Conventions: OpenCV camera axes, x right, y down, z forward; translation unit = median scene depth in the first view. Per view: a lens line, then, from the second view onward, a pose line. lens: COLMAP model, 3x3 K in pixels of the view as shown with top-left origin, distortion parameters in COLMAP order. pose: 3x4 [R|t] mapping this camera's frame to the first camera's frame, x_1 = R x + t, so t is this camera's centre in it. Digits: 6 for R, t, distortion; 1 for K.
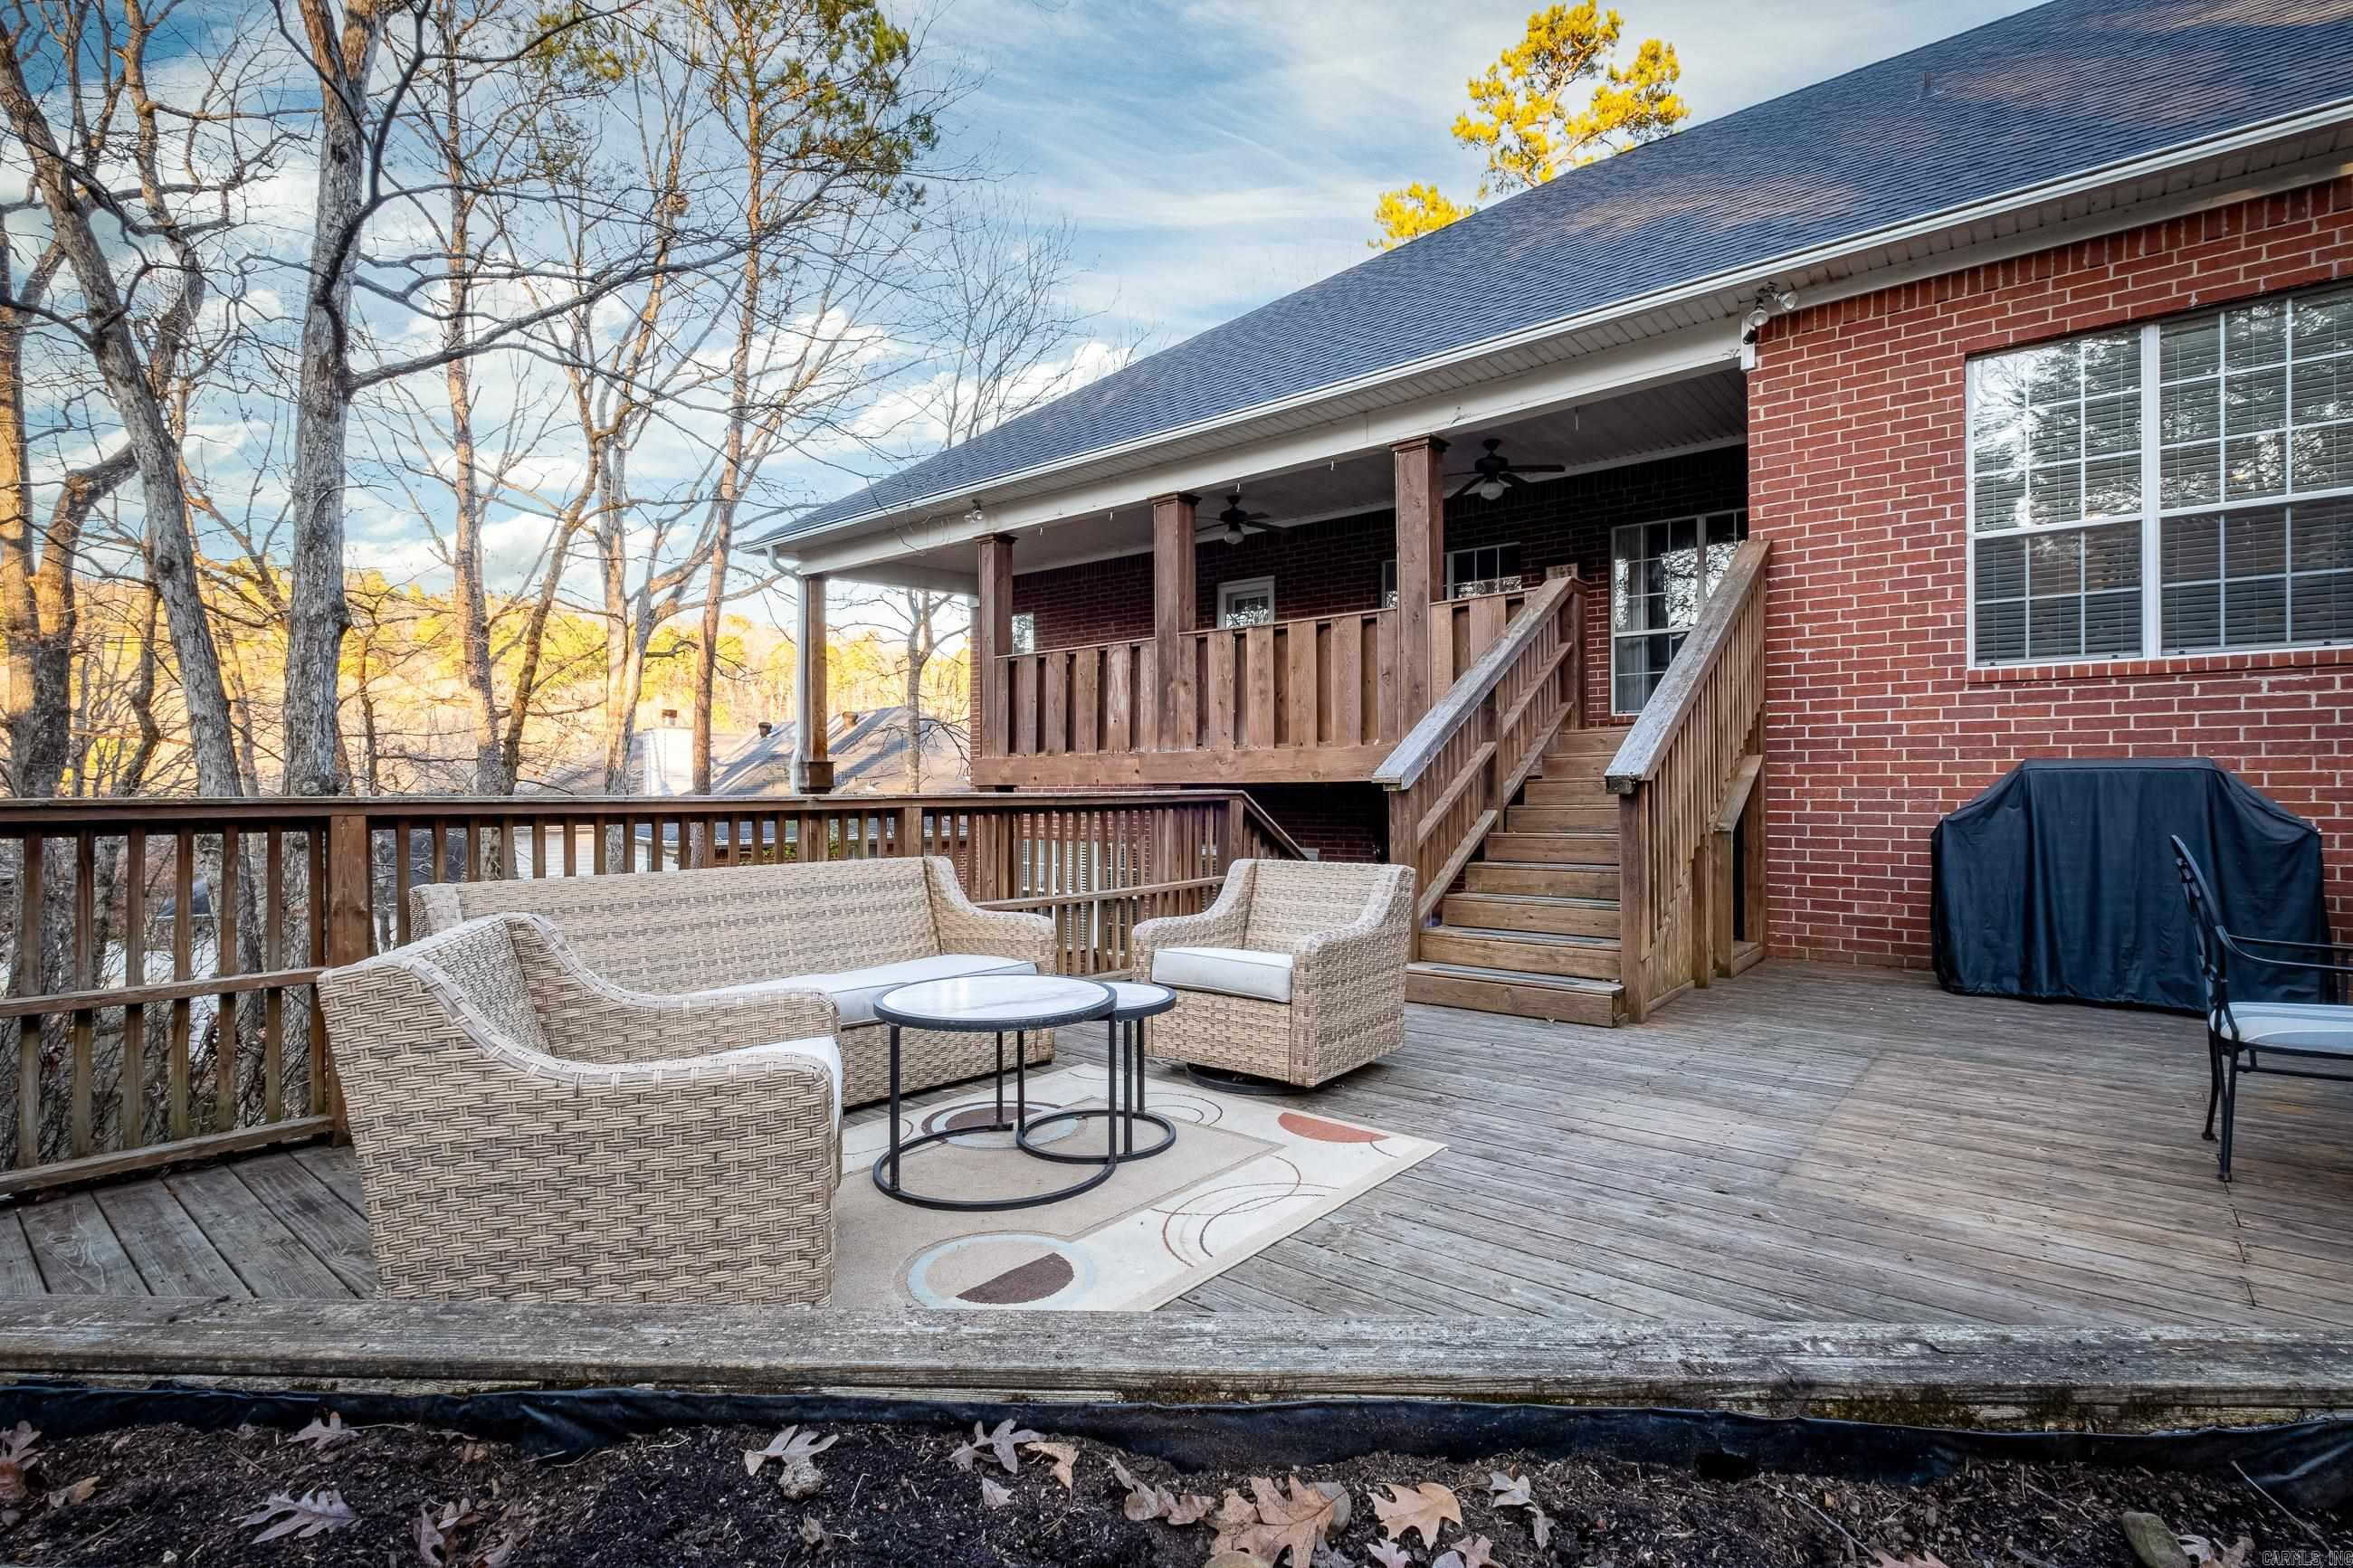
lens RADIAL K [[1071.2, 0, 1250.2], [0, 1071.2, 812.7], [0, 0, 1]] dist [-0.000477, 0.001501]
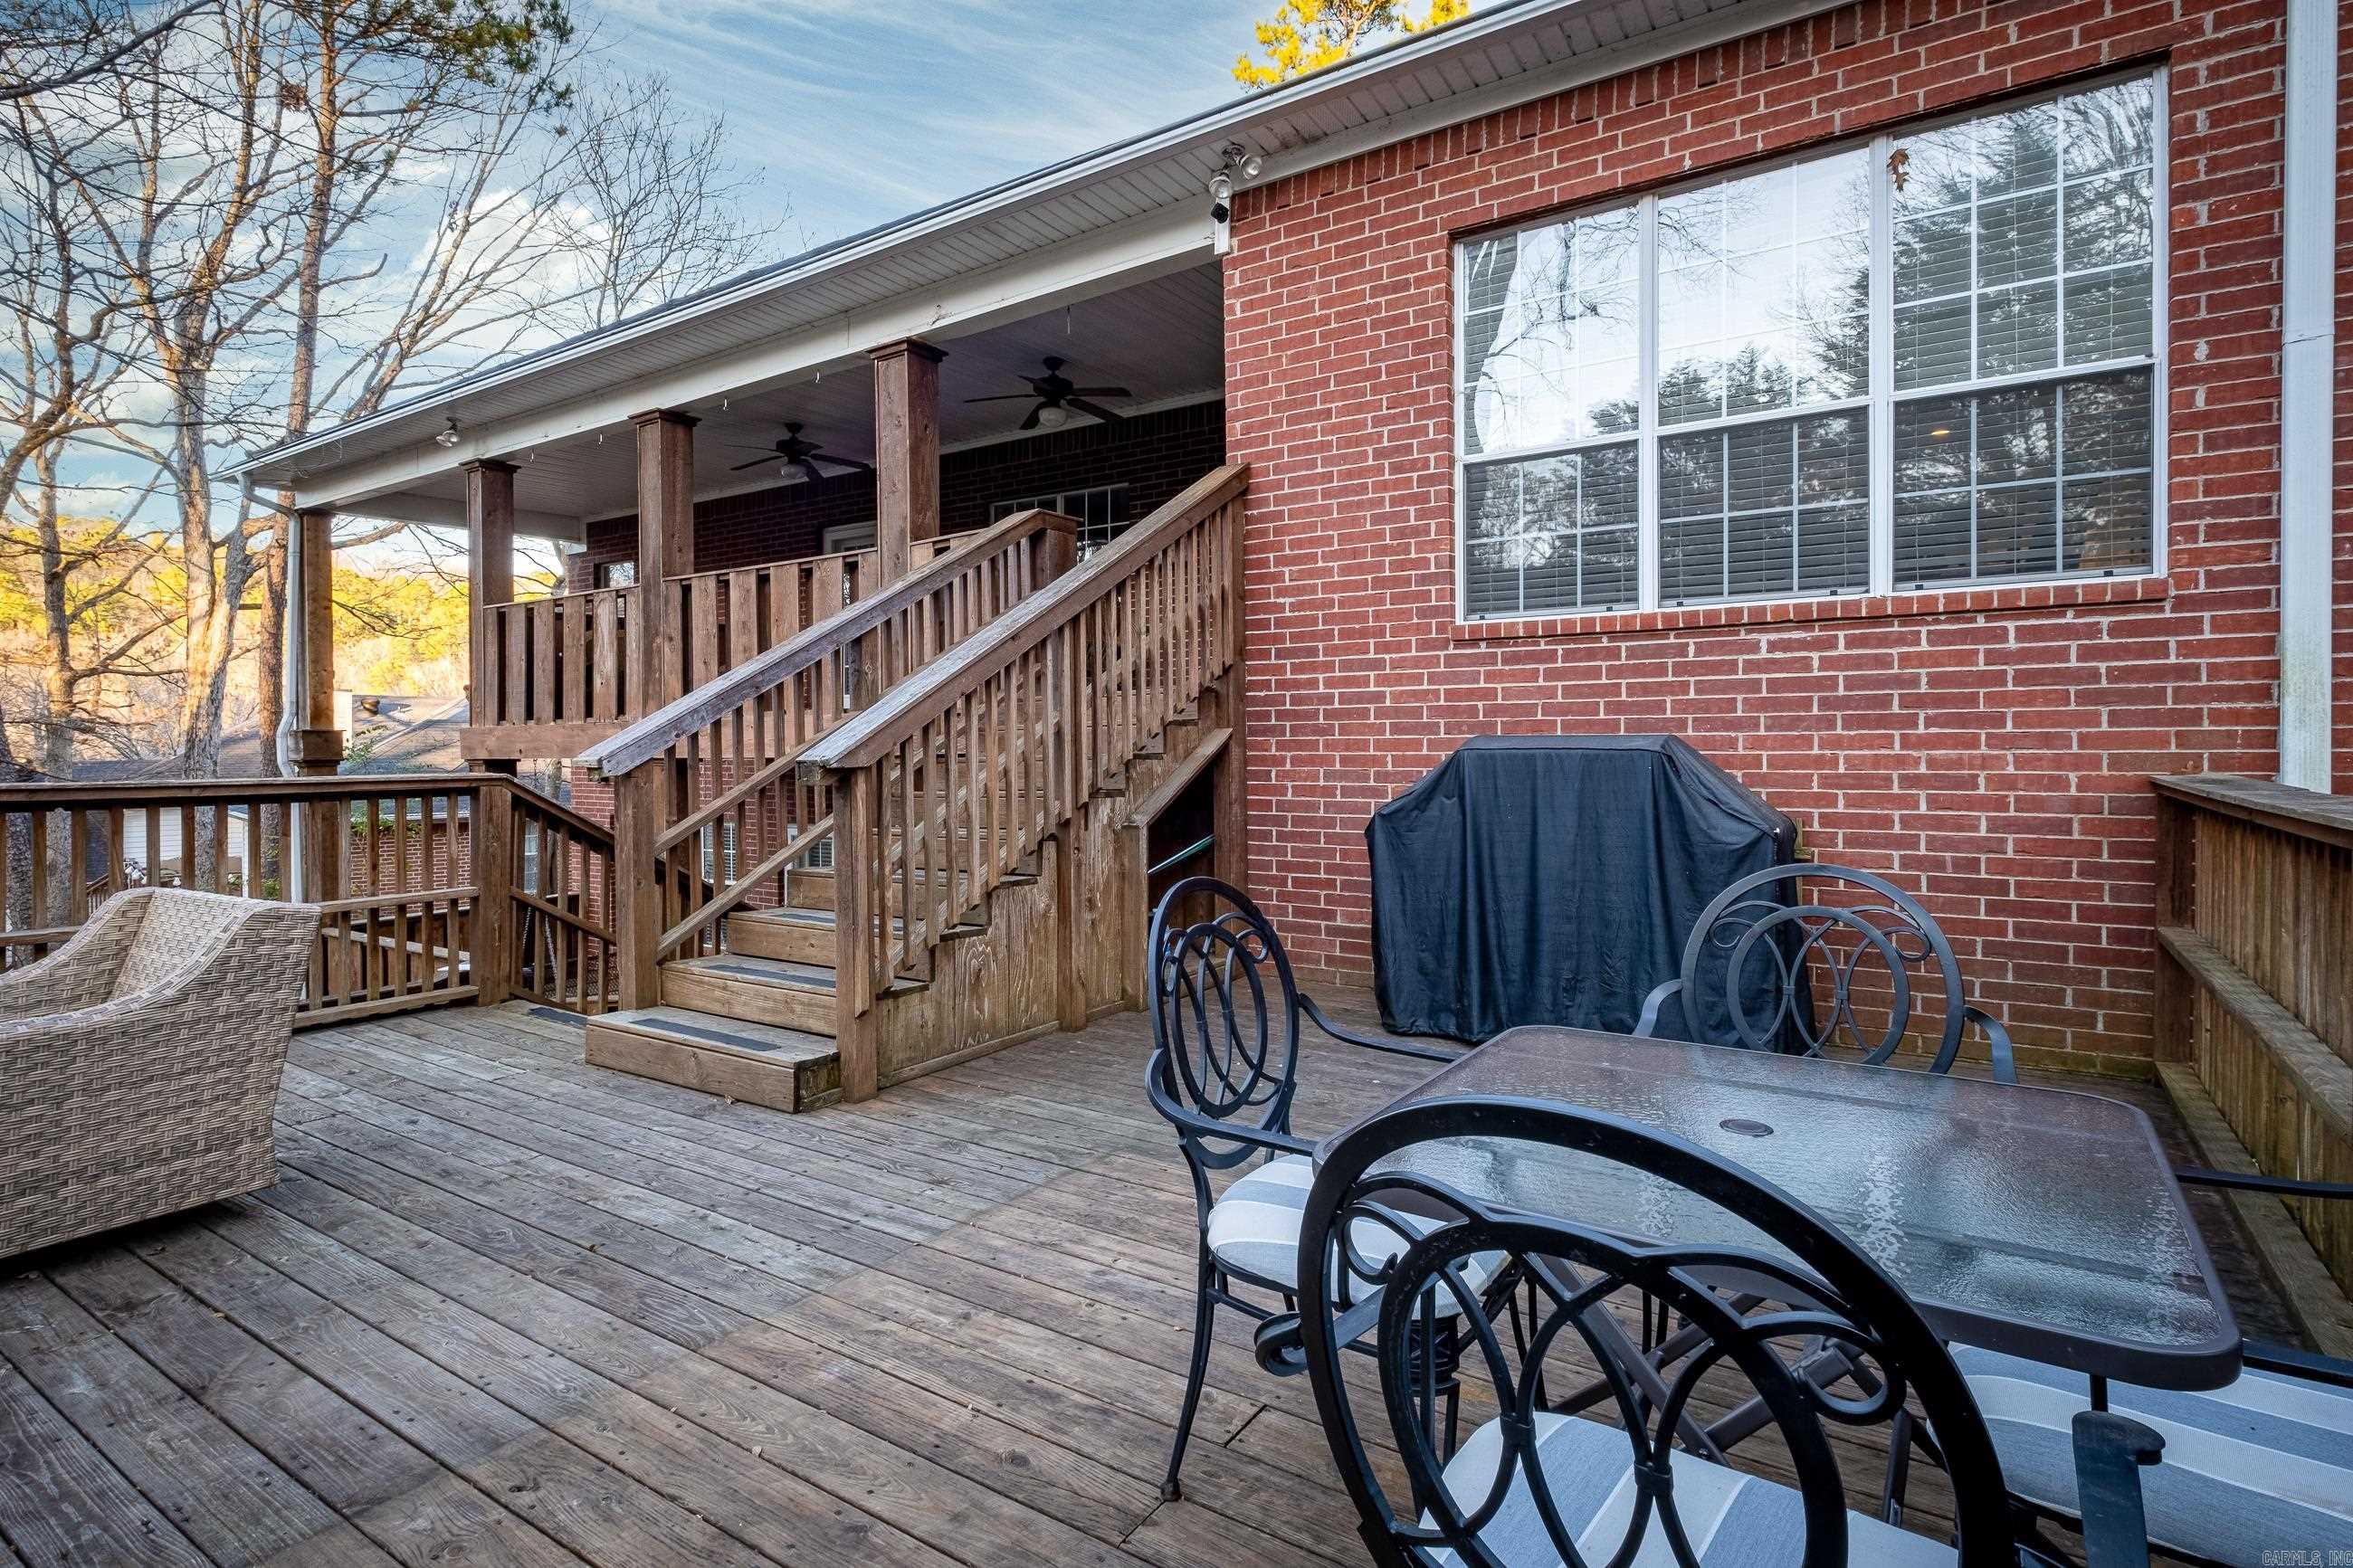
lens RADIAL K [[1071.2, 0, 1171.6], [0, 1071.2, 787.0], [0, 0, 1]] dist [-0.000477, 0.001501]
pose [[0.998118, -0.001327, 0.061307, 0.388146], [0.000804, 0.999963, 0.008563, -0.016630], [-0.061316, -0.008497, 0.998082, 0.193031]]
